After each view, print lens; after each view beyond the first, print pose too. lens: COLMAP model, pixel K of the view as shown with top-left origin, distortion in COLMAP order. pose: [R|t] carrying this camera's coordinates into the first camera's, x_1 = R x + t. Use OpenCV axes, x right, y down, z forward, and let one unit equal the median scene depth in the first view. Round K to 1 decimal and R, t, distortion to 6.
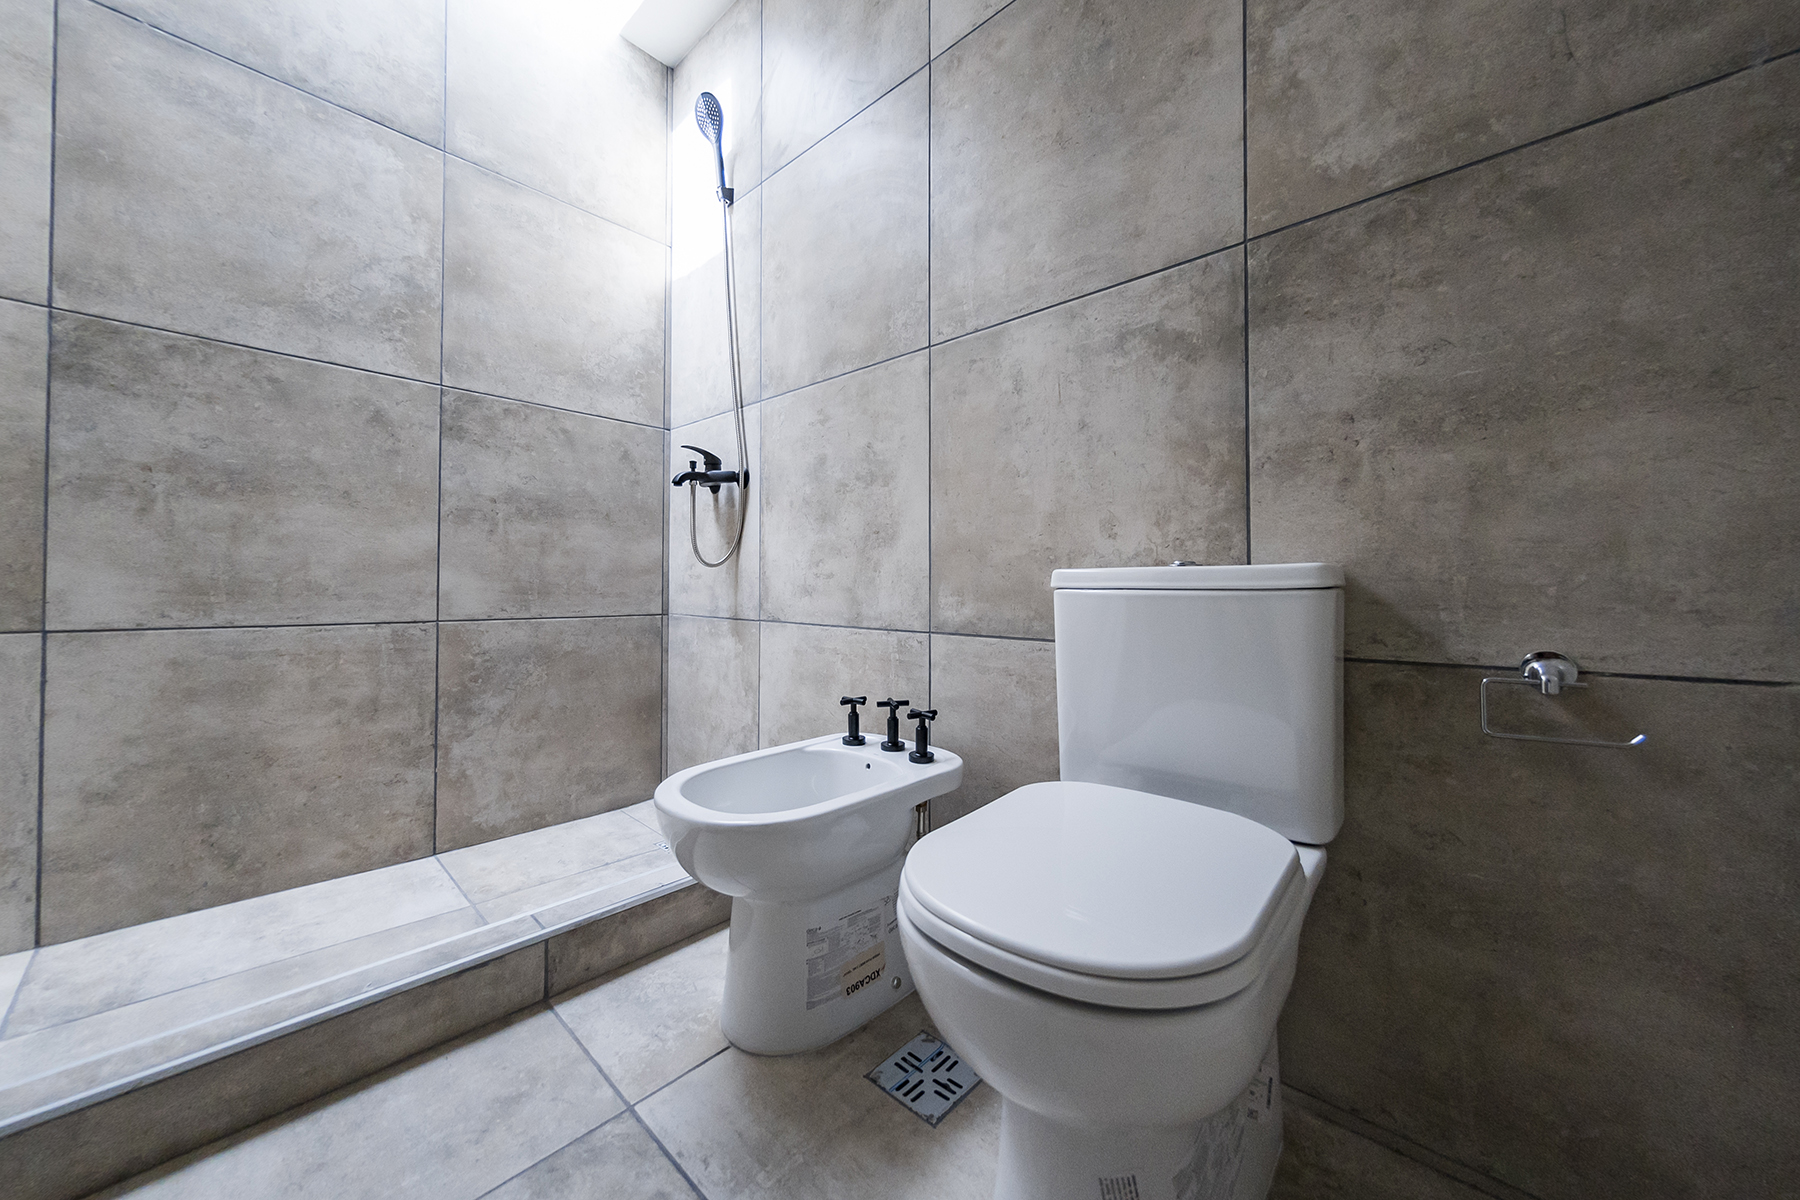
lens RADIAL K [[635.5, 0, 900.9], [0, 635.5, 586.0], [0, 0, 1]] dist [0.002612, 0.000008]
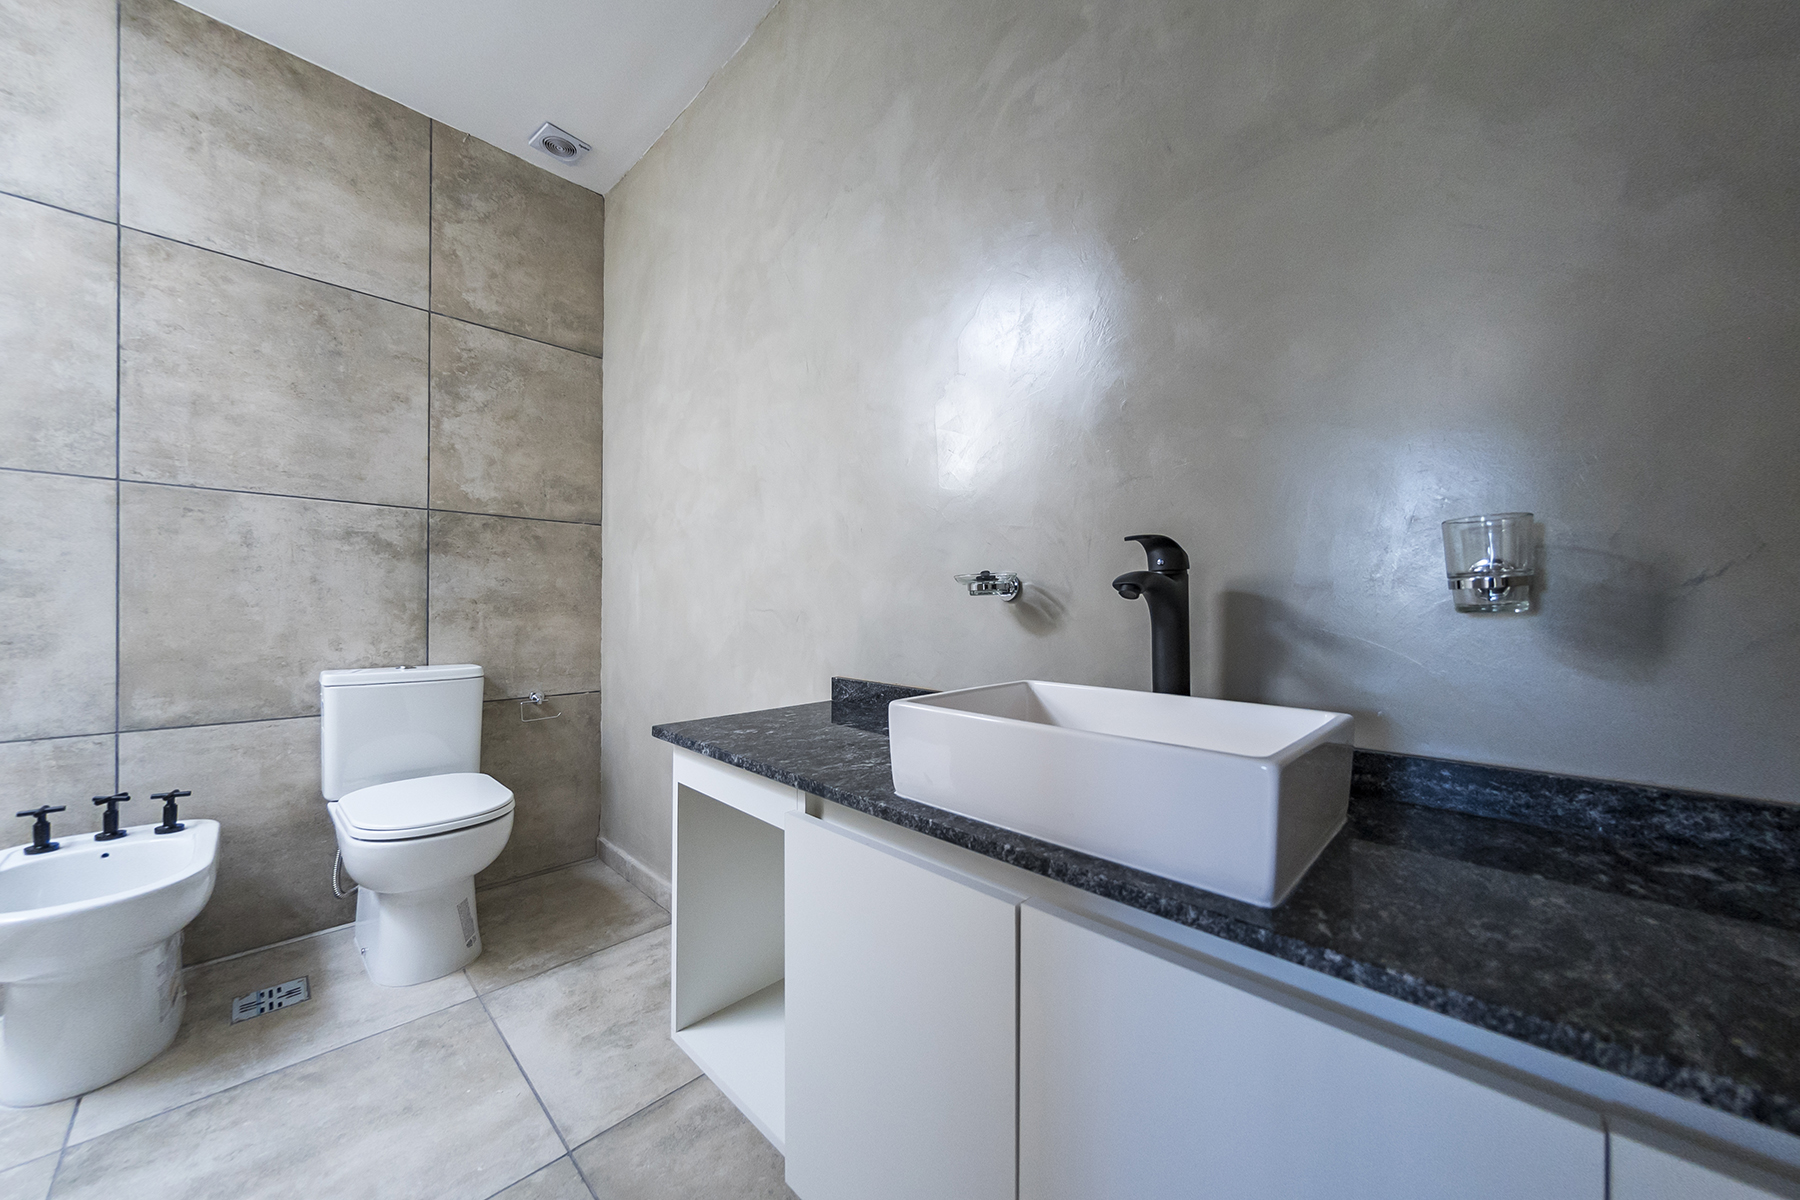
lens RADIAL K [[635.5, 0, 893.6], [0, 635.5, 601.2], [0, 0, 1]] dist [0.002612, 0.000008]
pose [[0.031692, 0.006718, 0.999475, -1.378190], [-0.016985, 0.999837, -0.006182, -0.233468], [-0.999353, -0.016780, 0.031801, -0.550436]]
